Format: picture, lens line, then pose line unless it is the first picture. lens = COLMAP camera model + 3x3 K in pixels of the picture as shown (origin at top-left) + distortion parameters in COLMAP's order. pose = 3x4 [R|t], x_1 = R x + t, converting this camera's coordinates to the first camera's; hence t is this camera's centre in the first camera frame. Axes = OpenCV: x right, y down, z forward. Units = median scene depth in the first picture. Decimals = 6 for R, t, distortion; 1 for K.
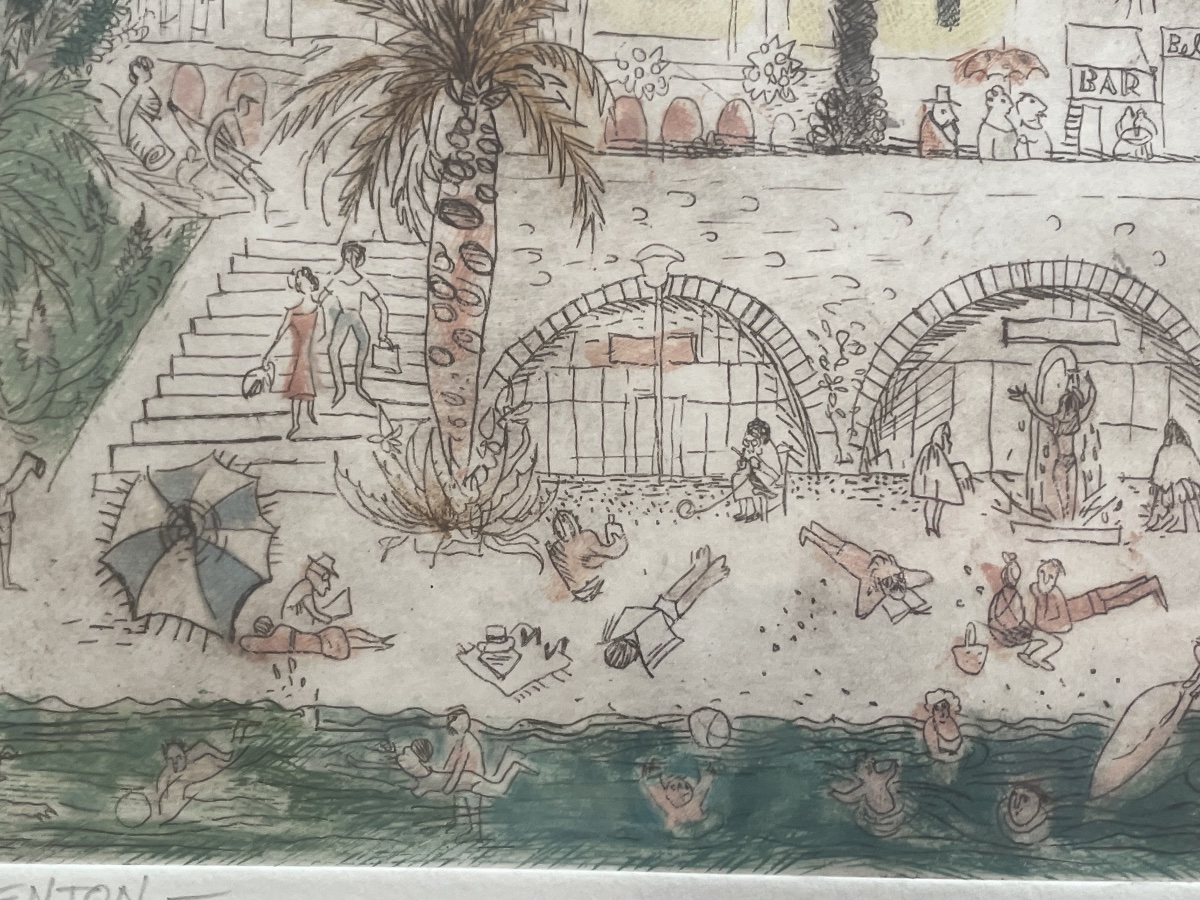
lens RADIAL K [[1800.5, 0, 595.7], [0, 1800.5, 447.8], [0, 0, 1]] dist [0.077703, 0.000000]
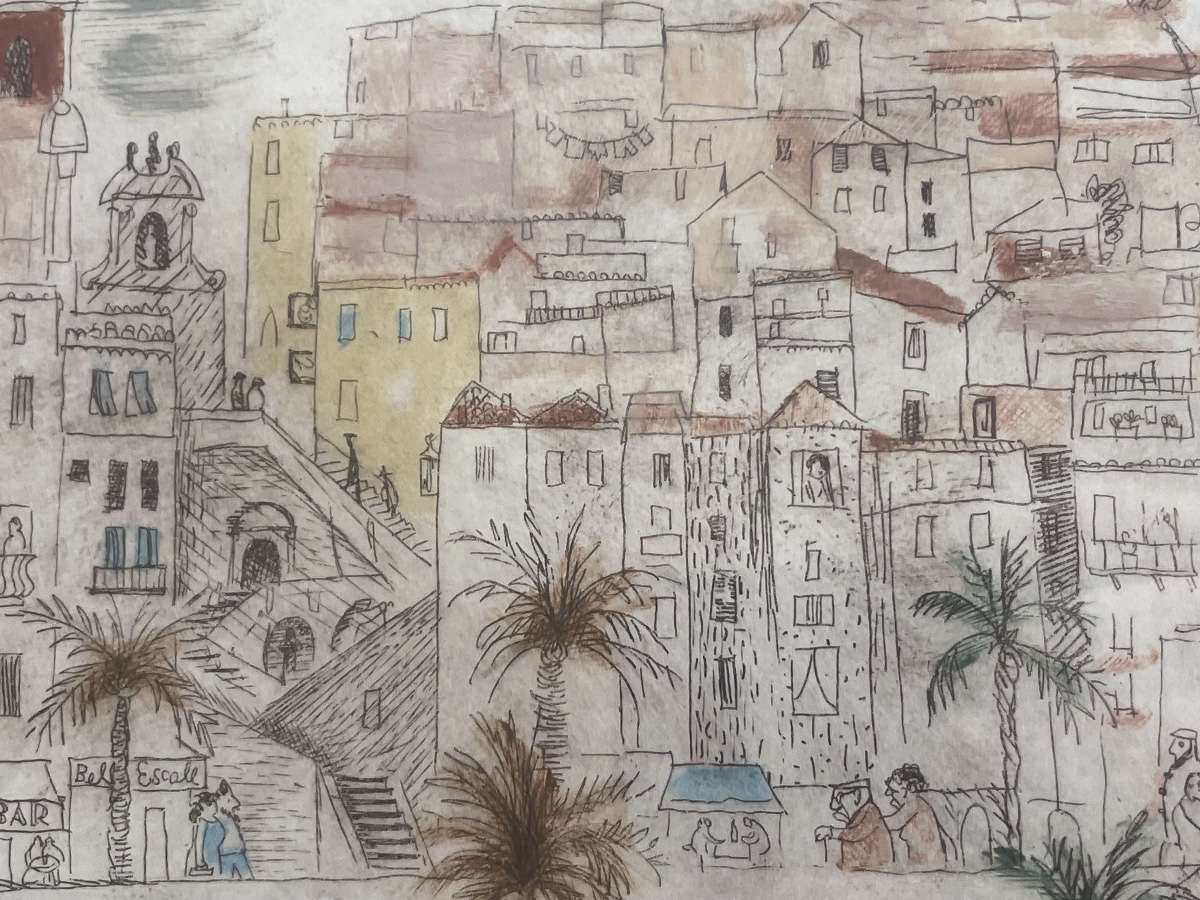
lens RADIAL K [[1800.5, 0, 590.6], [0, 1800.5, 418.3], [0, 0, 1]] dist [0.077703, 0.000000]
pose [[0.998997, -0.041952, 0.015640, 0.617840], [0.041985, 0.999117, -0.001805, -0.422009], [-0.015551, 0.002460, 0.999876, -0.089871]]
